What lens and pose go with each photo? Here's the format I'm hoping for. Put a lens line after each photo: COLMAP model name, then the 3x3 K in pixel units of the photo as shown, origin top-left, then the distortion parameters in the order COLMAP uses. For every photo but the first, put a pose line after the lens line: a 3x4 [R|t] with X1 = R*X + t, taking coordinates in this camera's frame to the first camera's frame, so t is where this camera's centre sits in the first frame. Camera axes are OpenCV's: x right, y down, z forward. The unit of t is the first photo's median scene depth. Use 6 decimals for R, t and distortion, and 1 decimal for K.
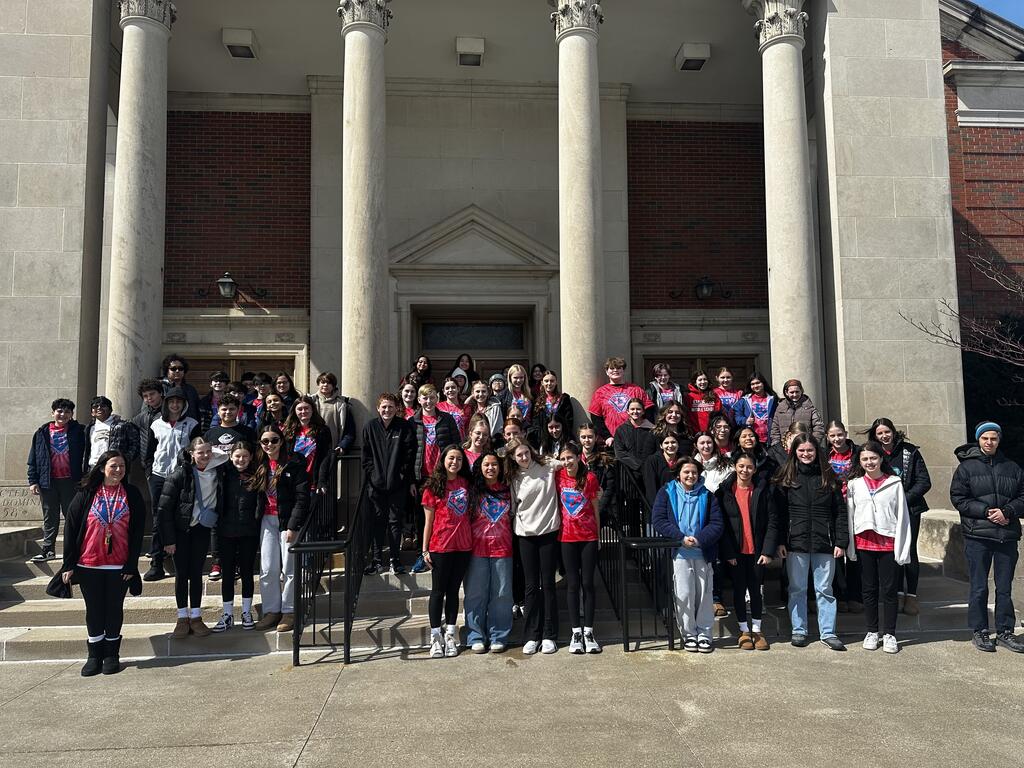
lens RADIAL K [[720.4, 0, 512.0], [0, 720.4, 384.0], [0, 0, 1]] dist [0.120641, -0.185298]
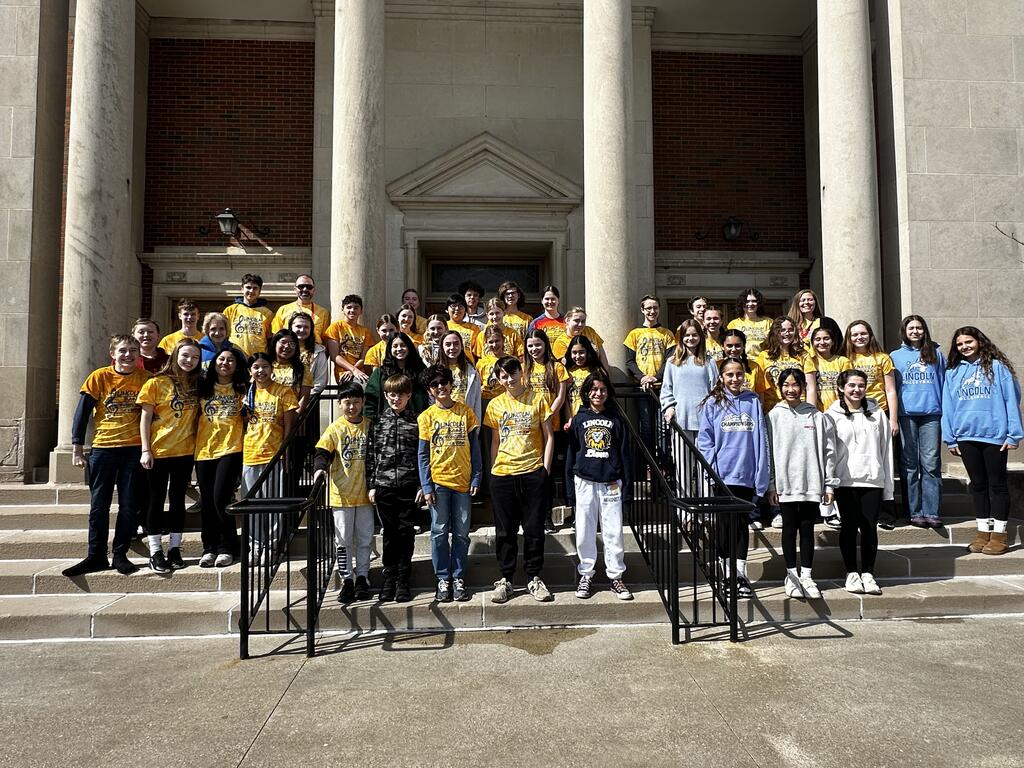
lens RADIAL K [[564.7, 0, 512.0], [0, 564.7, 384.0], [0, 0, 1]] dist [-0.004398, -0.001249]
pose [[0.999747, 0.007016, -0.021382, -0.003511], [-0.006273, 0.999380, 0.034633, 0.056269], [0.021612, -0.034490, 0.999171, 0.314914]]
